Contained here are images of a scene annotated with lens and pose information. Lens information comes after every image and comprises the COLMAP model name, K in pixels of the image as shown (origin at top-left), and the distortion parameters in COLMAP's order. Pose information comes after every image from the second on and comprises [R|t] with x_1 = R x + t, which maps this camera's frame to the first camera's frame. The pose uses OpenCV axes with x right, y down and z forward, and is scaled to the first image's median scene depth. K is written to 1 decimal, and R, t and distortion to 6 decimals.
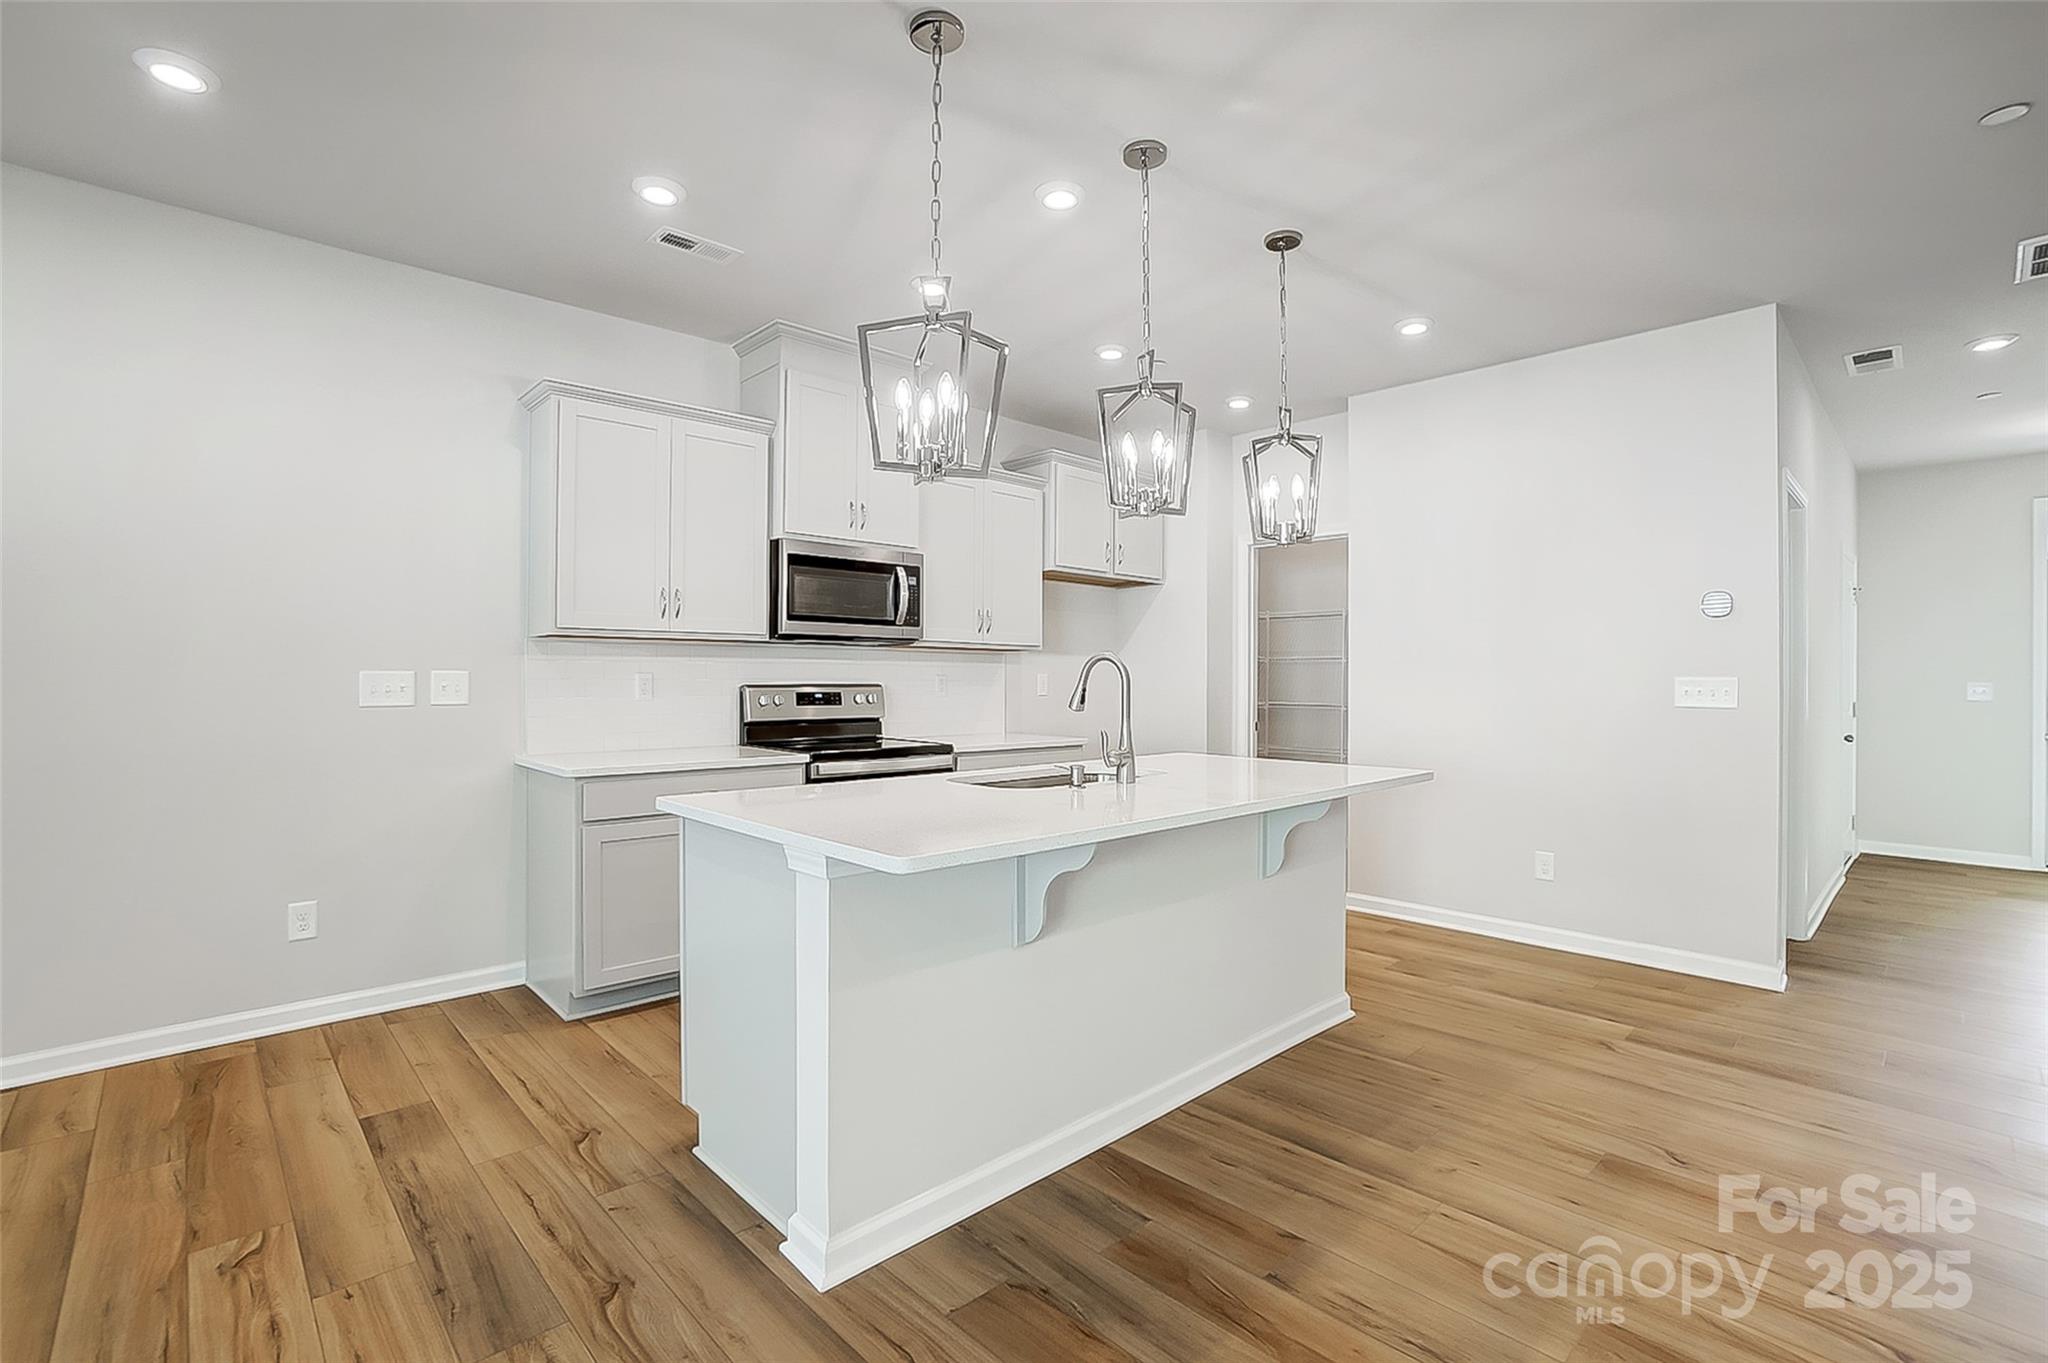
lens RADIAL K [[894.5, 0, 1022.1], [0, 894.5, 686.1], [0, 0, 1]] dist [0.007301, 0.000133]
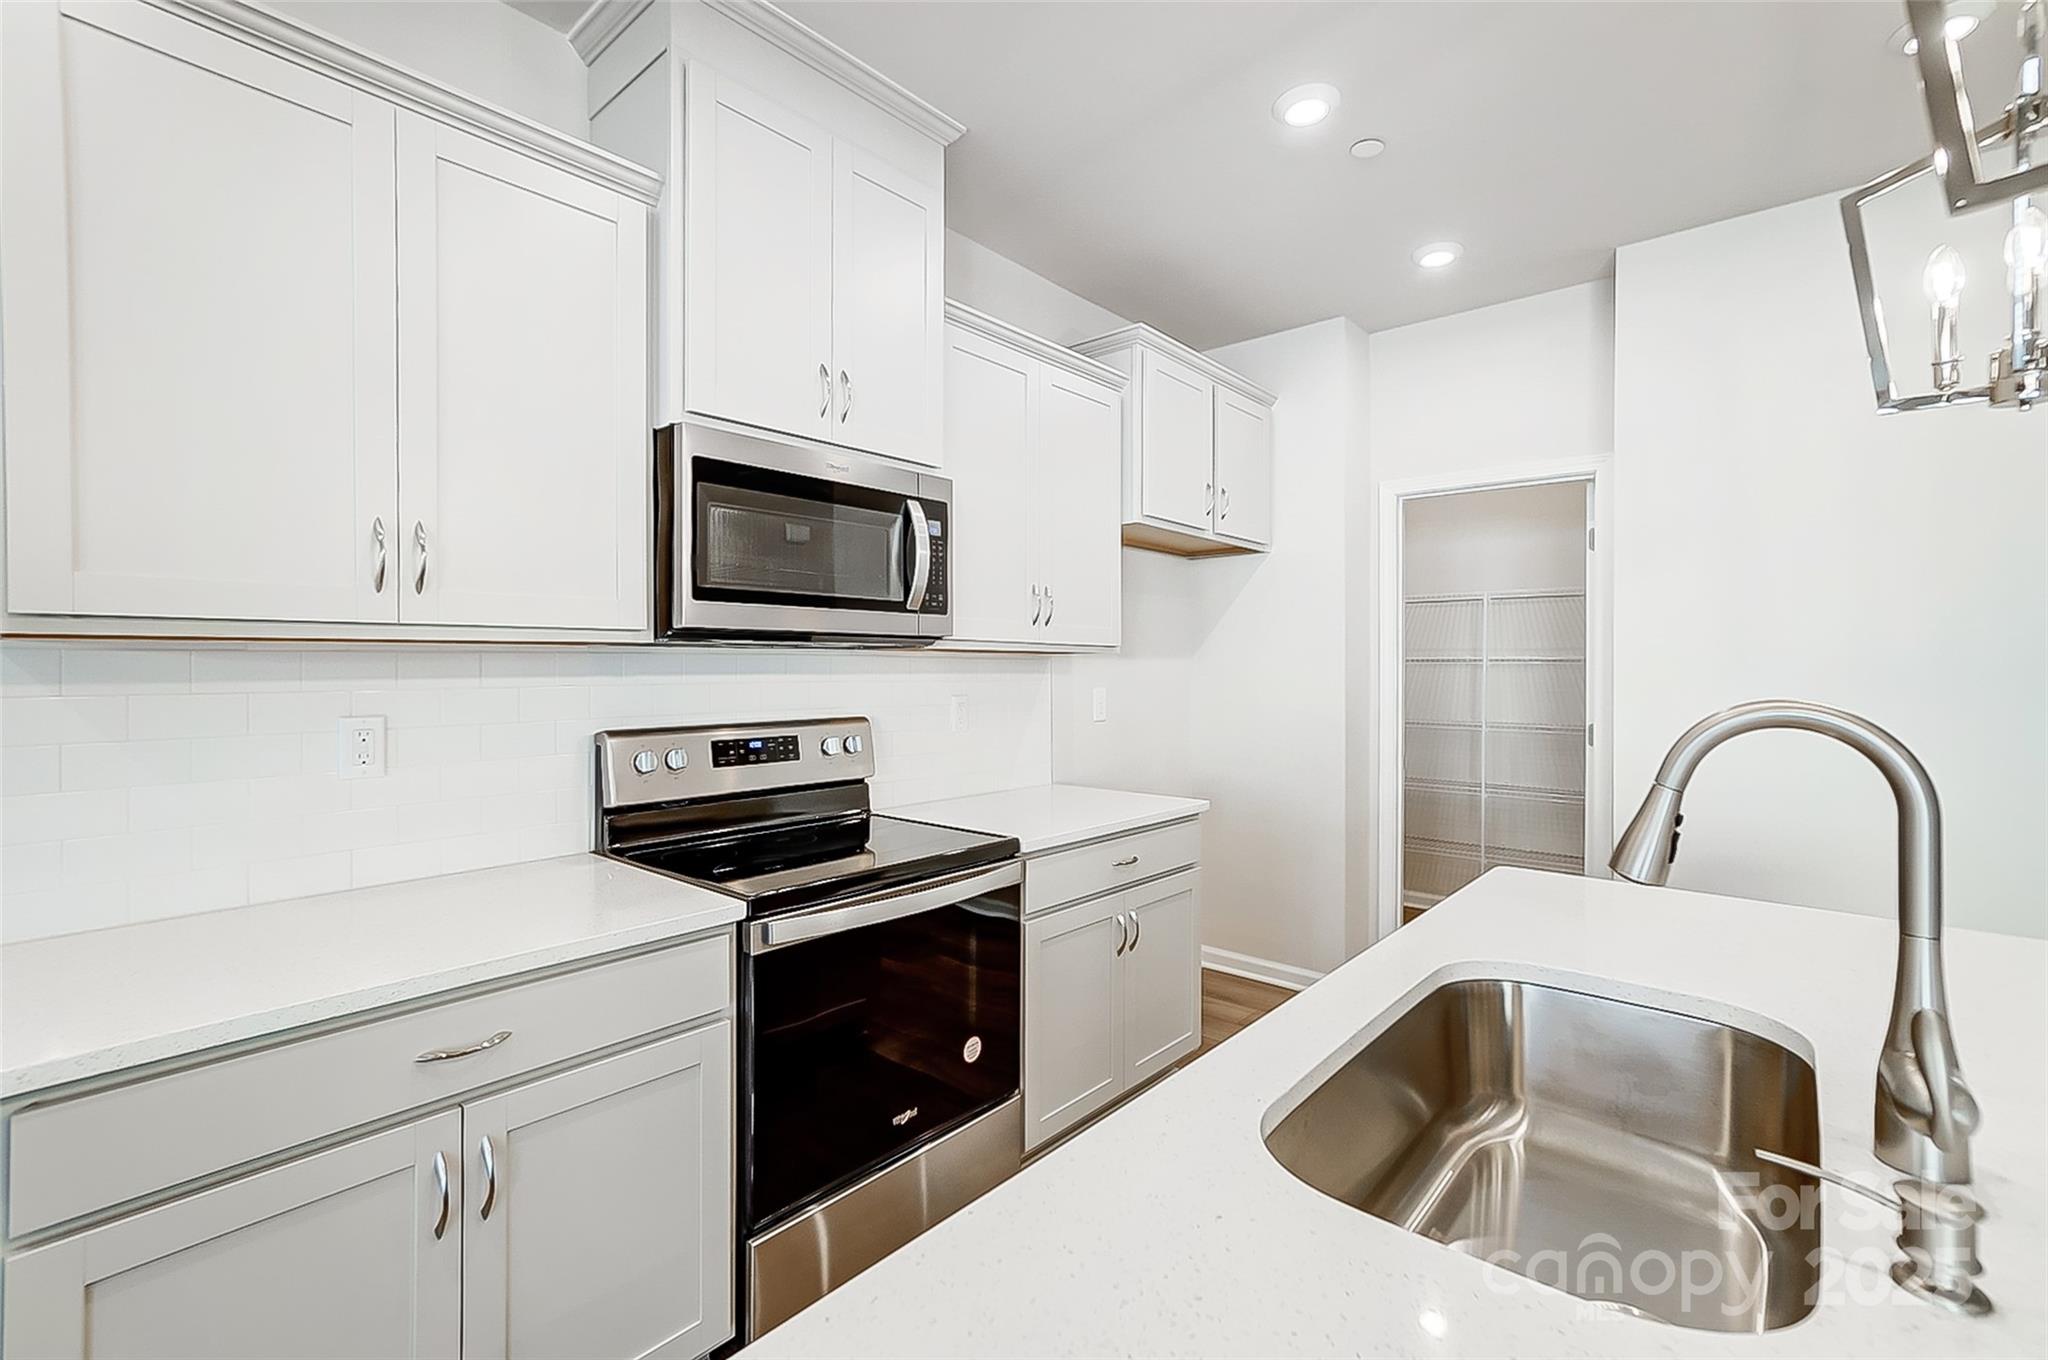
lens RADIAL K [[894.5, 0, 1025.2], [0, 894.5, 680.0], [0, 0, 1]] dist [0.007301, 0.000133]
pose [[0.995561, -0.005262, 0.093971, -0.120955], [0.004800, 0.999975, 0.005142, -0.029986], [-0.093996, -0.004668, 0.995562, 0.469472]]
